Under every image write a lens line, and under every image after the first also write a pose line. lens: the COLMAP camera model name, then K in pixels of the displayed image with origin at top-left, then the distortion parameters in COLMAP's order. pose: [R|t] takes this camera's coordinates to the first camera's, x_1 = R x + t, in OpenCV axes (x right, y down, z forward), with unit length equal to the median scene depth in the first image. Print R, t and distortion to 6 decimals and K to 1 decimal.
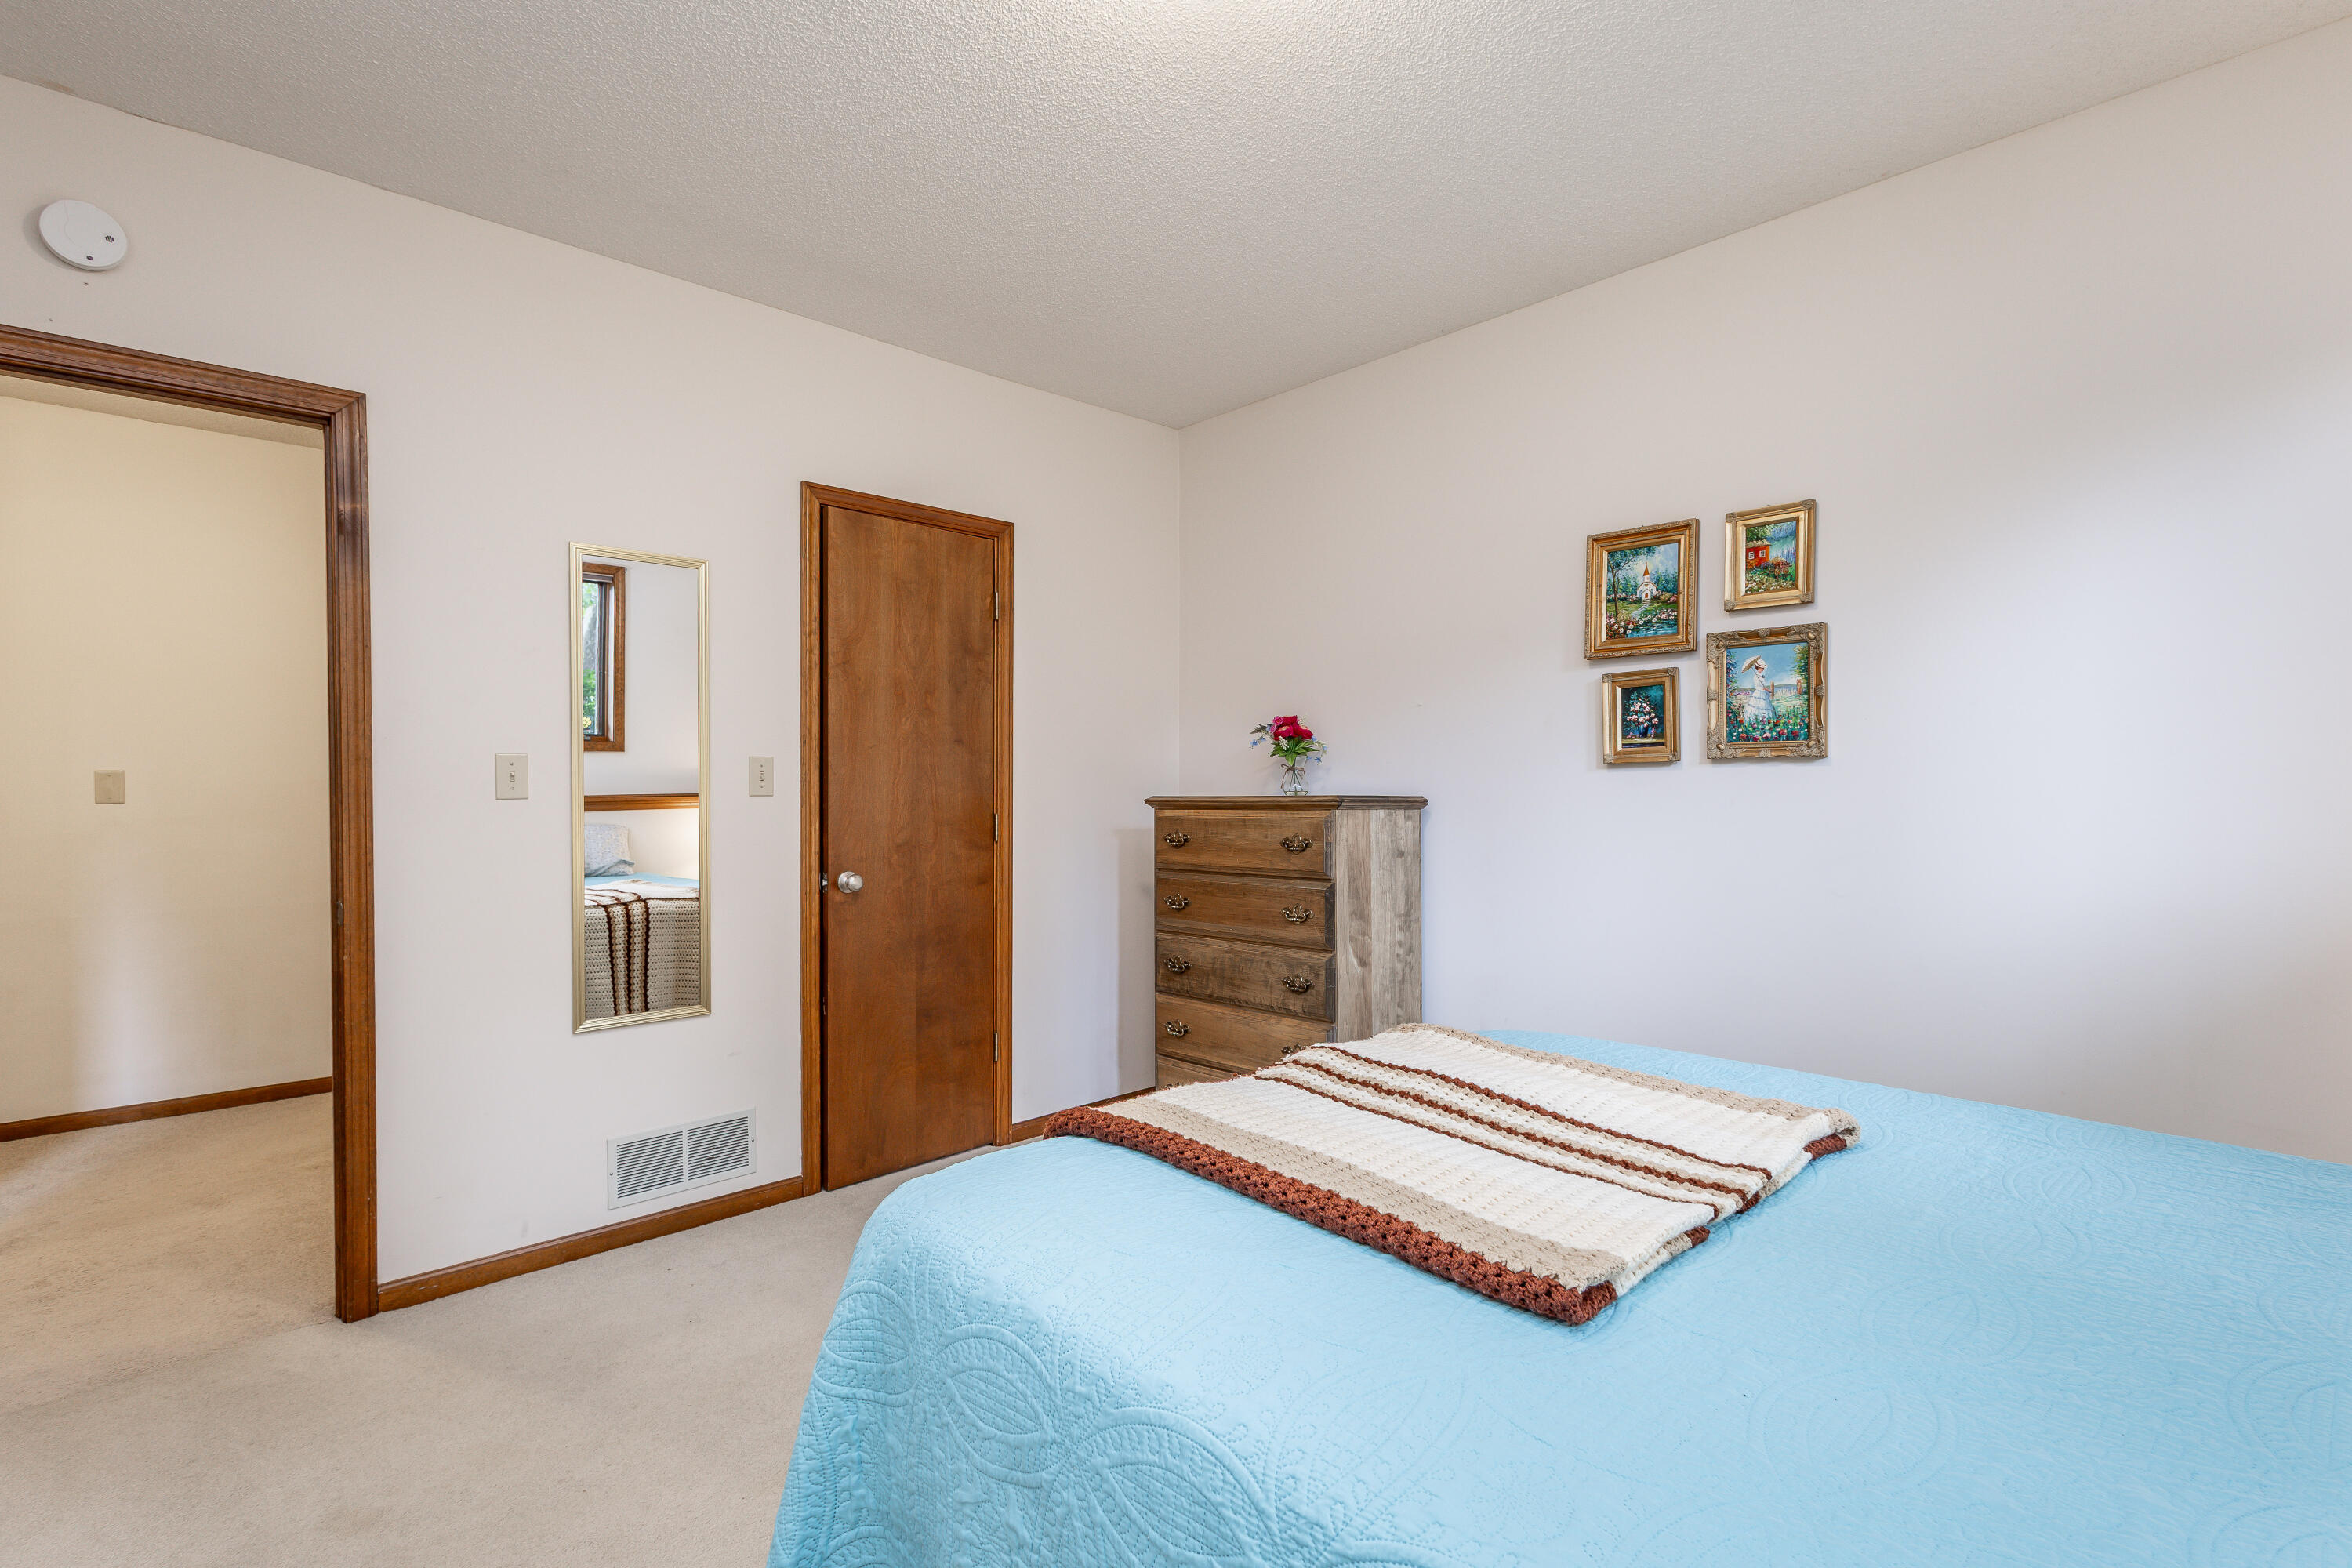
lens RADIAL K [[1086.7, 0, 1176.0], [0, 1086.7, 784.0], [0, 0, 1]] dist [0.003268, 0.000327]
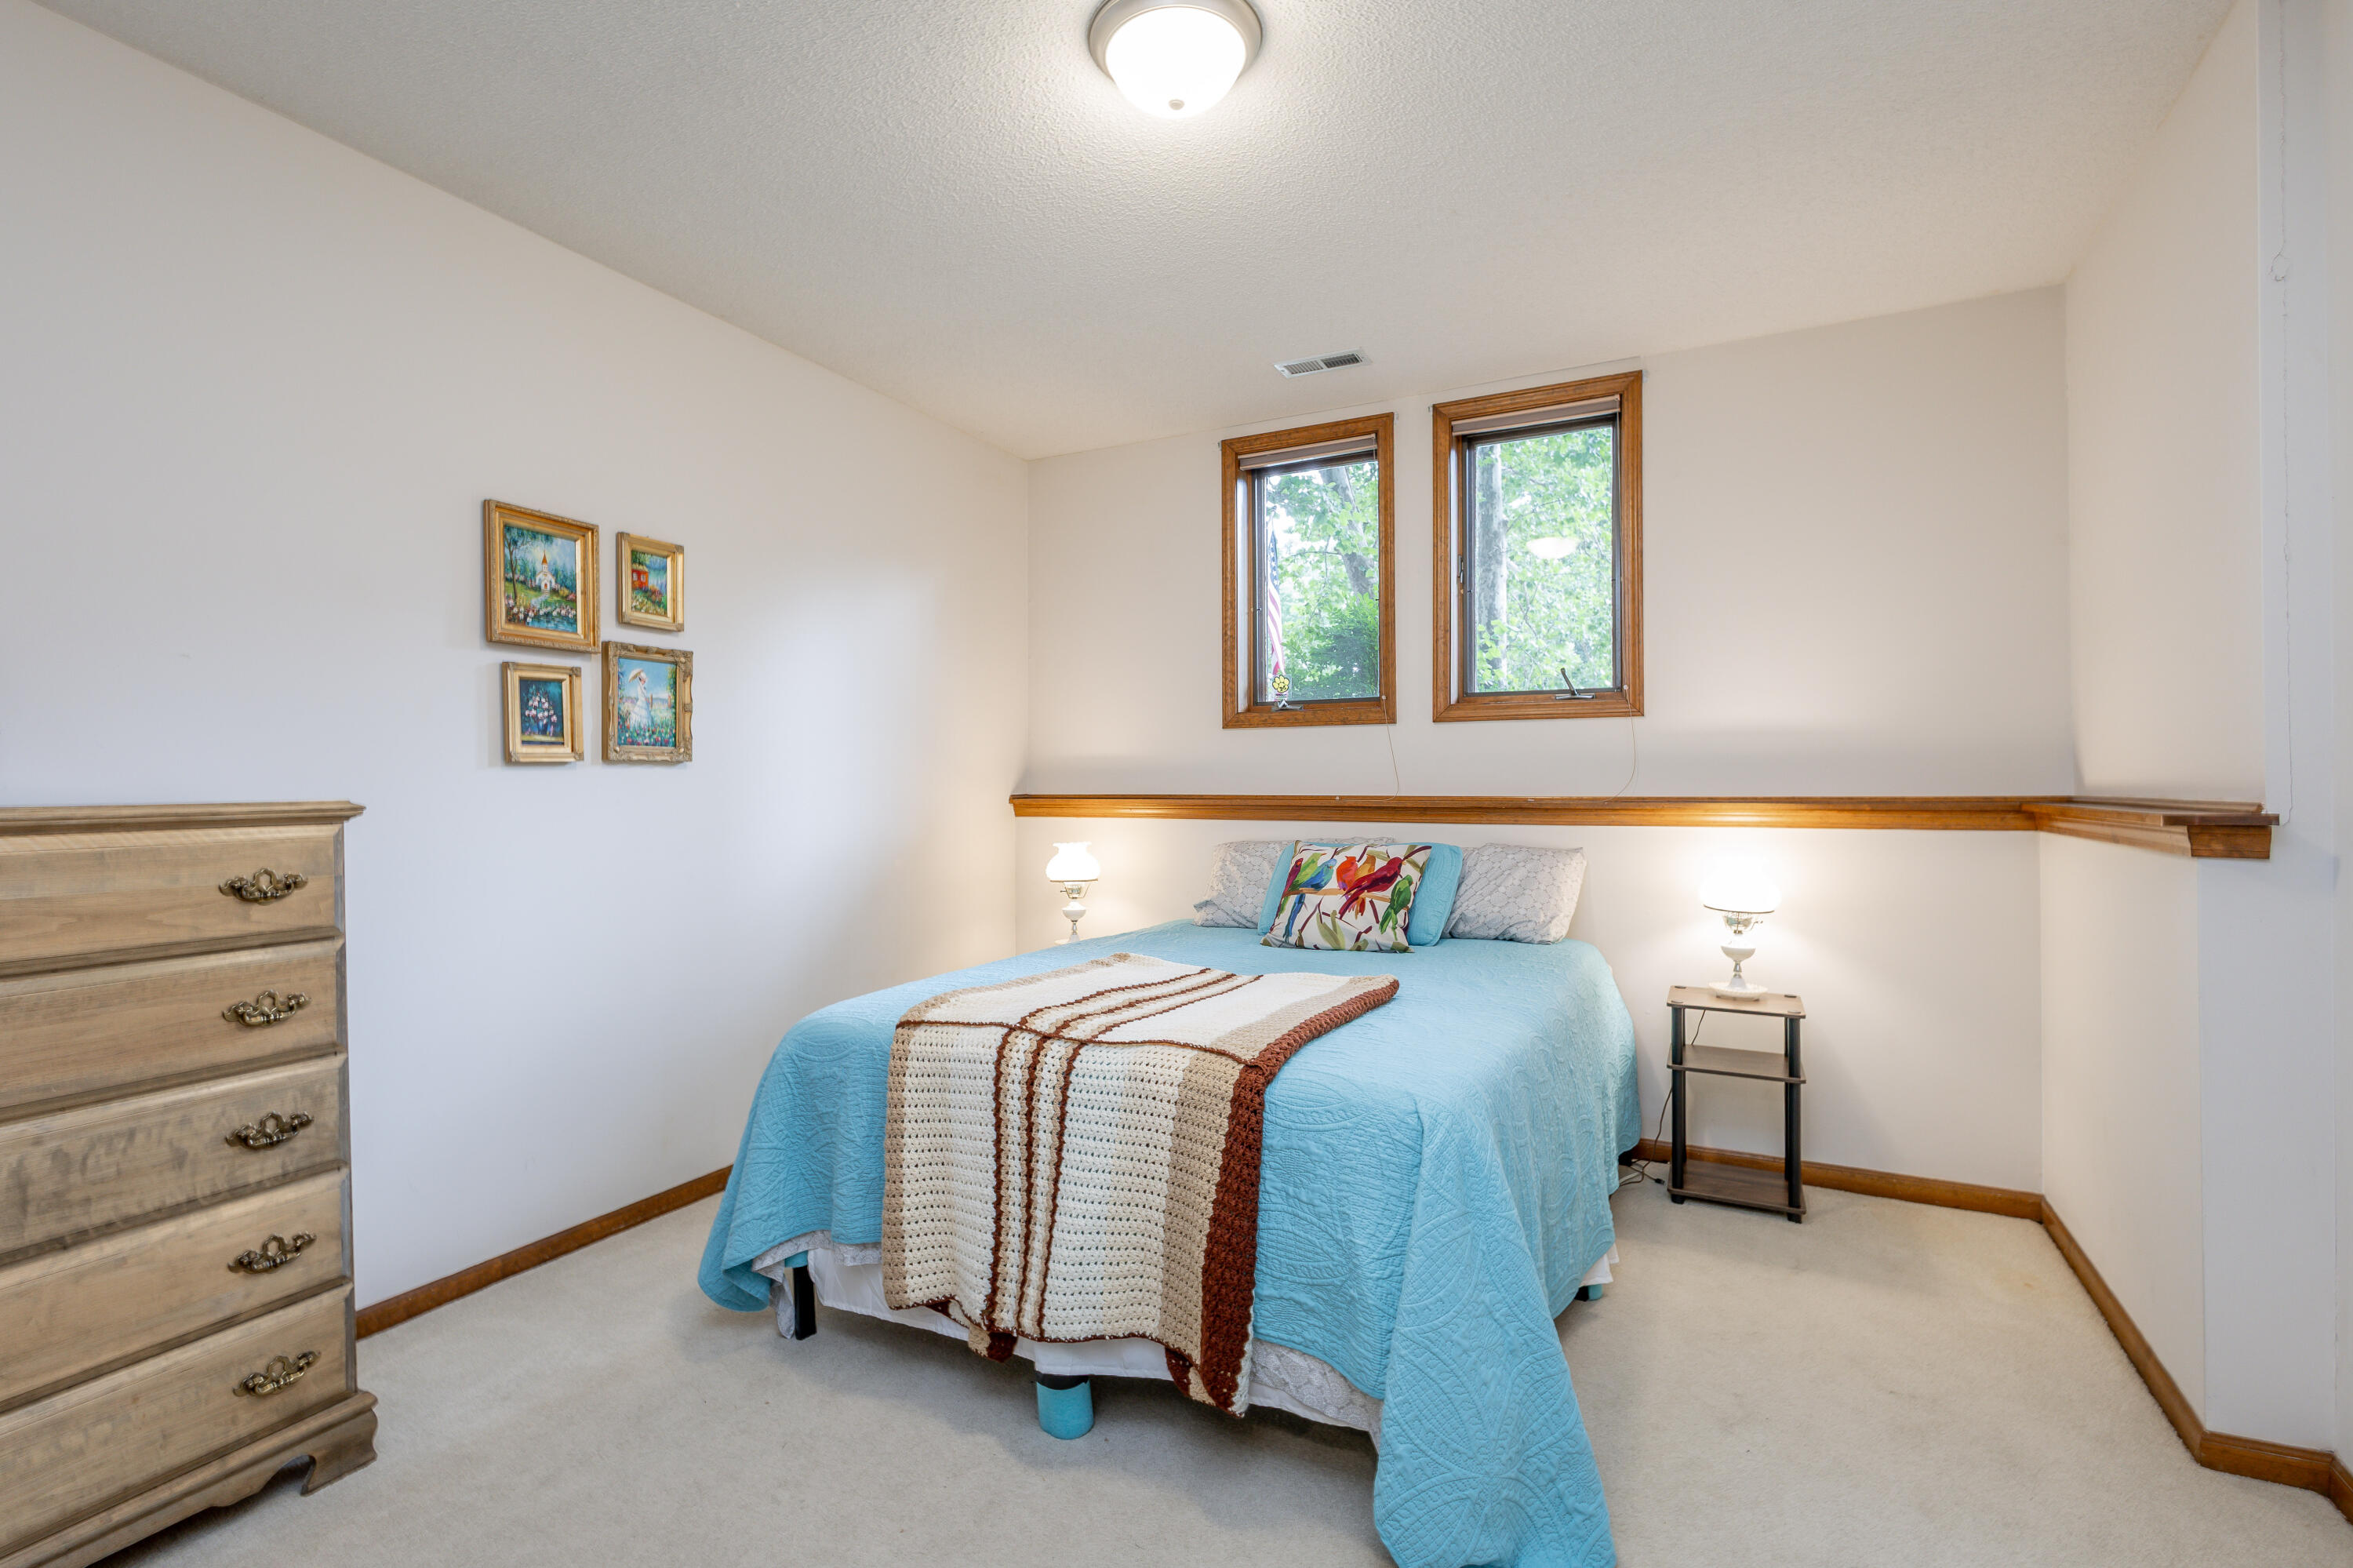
lens RADIAL K [[1087.2, 0, 1176.5], [0, 1087.2, 784.0], [0, 0, 1]] dist [0.003268, 0.000327]
pose [[-0.345448, 0.006485, 0.938416, -0.648807], [0.004946, 0.999975, -0.005090, 0.007236], [-0.938425, 0.002883, -0.345471, 0.816296]]
